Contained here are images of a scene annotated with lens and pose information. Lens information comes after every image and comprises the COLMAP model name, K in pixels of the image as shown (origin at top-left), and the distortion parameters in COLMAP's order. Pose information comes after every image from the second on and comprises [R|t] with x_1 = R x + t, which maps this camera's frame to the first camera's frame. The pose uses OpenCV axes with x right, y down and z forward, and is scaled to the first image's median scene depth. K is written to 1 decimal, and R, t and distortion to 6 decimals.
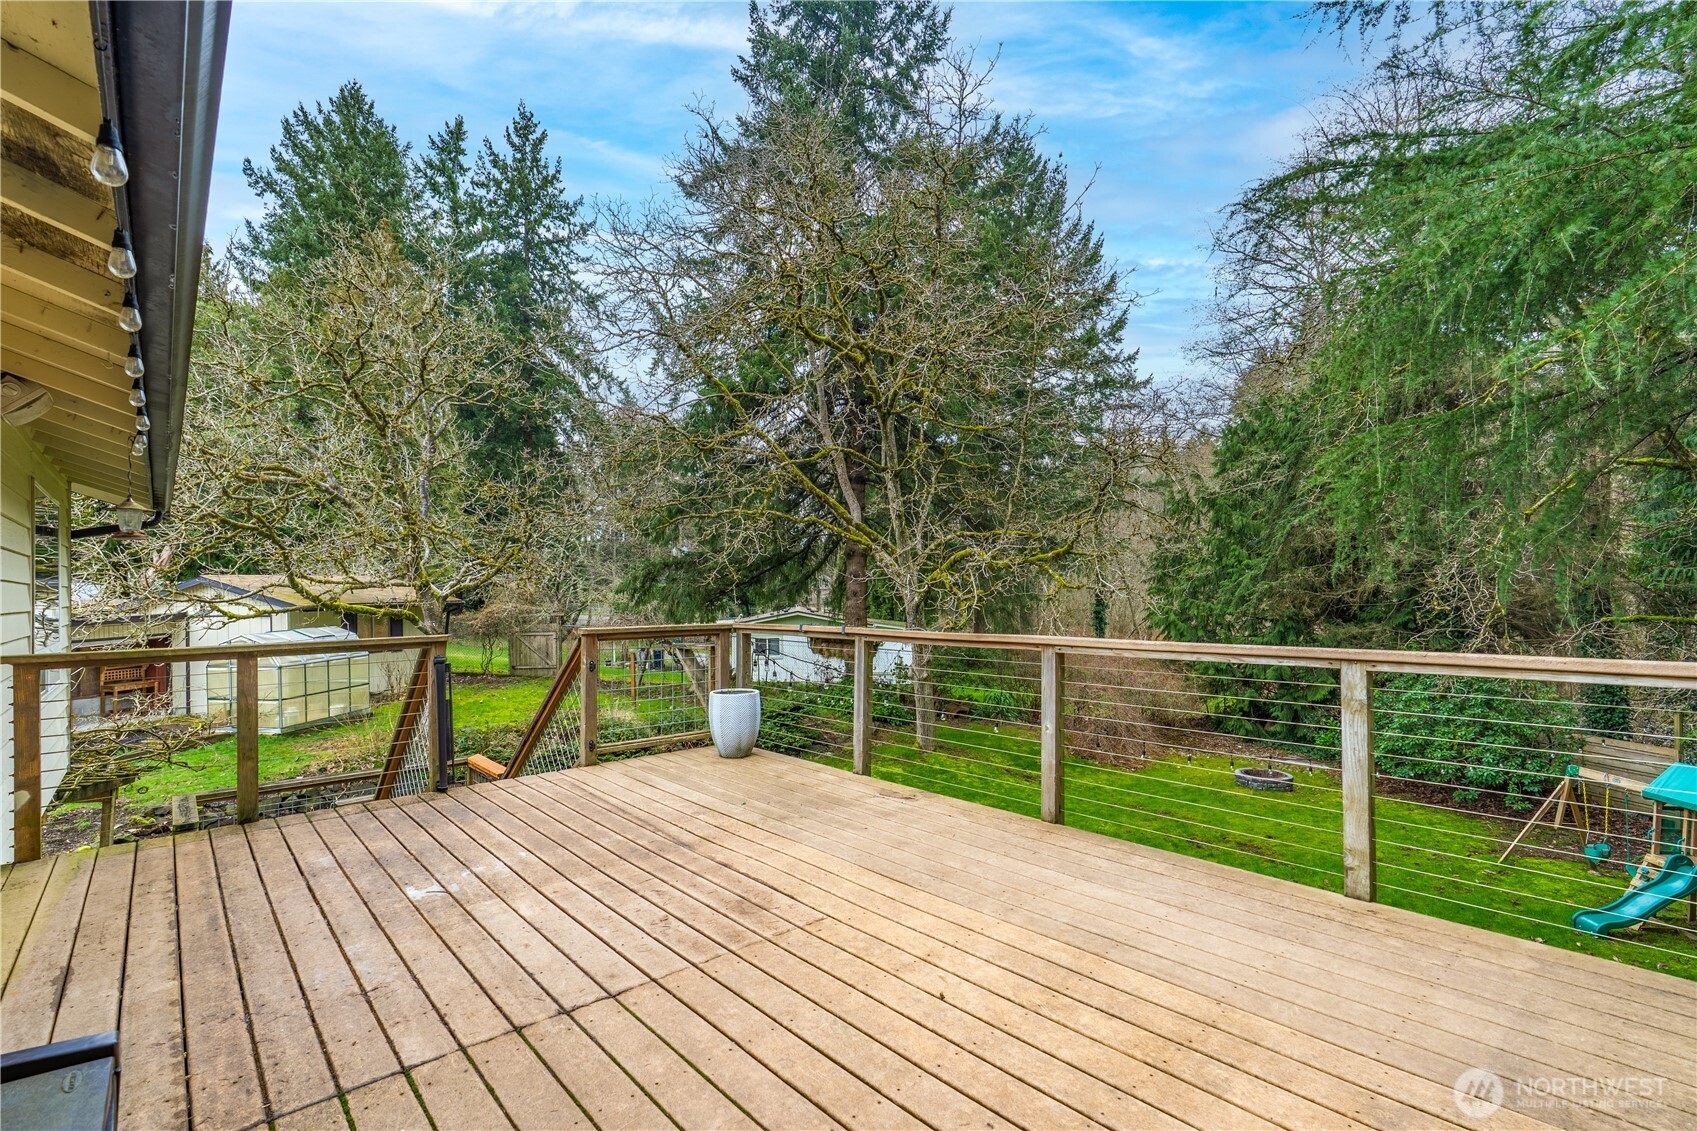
lens RADIAL K [[785.2, 0, 851.3], [0, 785.2, 579.6], [0, 0, 1]] dist [-0.003007, 0.000961]
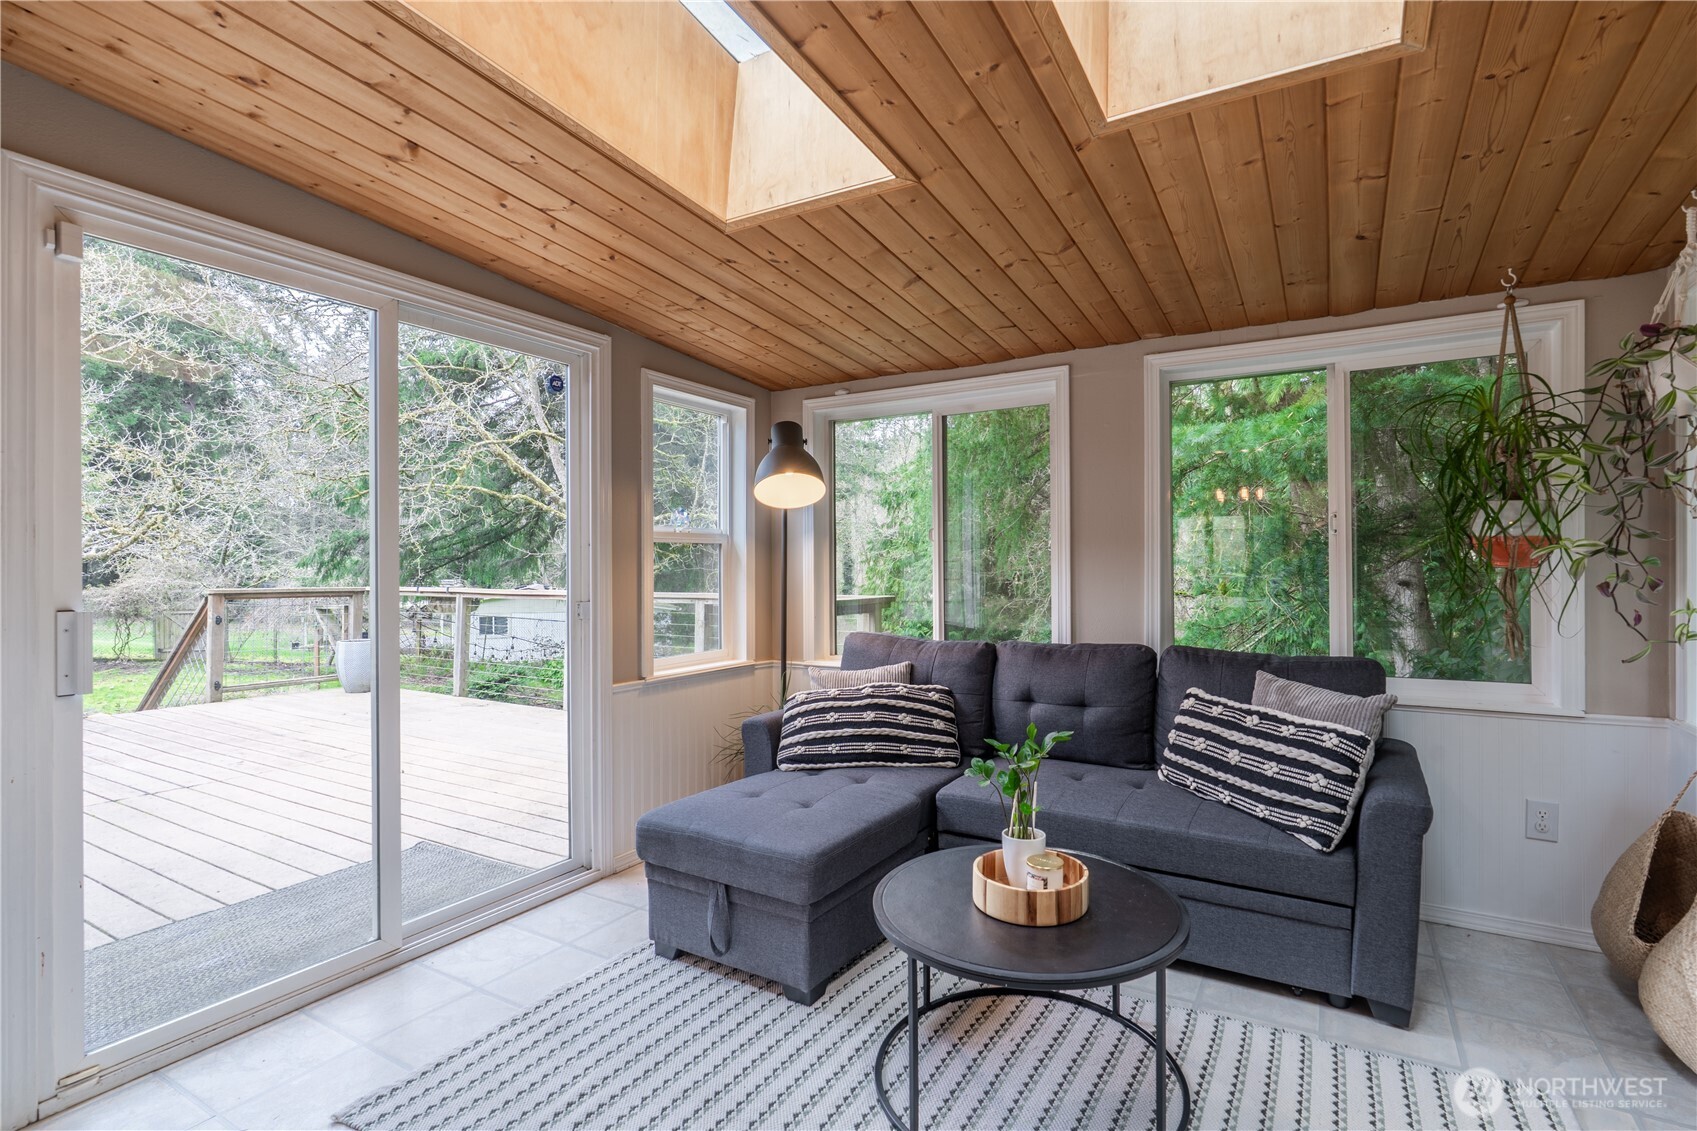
lens RADIAL K [[785.2, 0, 901.2], [0, 785.2, 563.0], [0, 0, 1]] dist [-0.003007, 0.000961]
pose [[0.941182, 0.011119, 0.337716, 0.063925], [-0.012759, 0.999915, 0.002634, 0.001071], [-0.337658, -0.006788, 0.941244, -0.126355]]
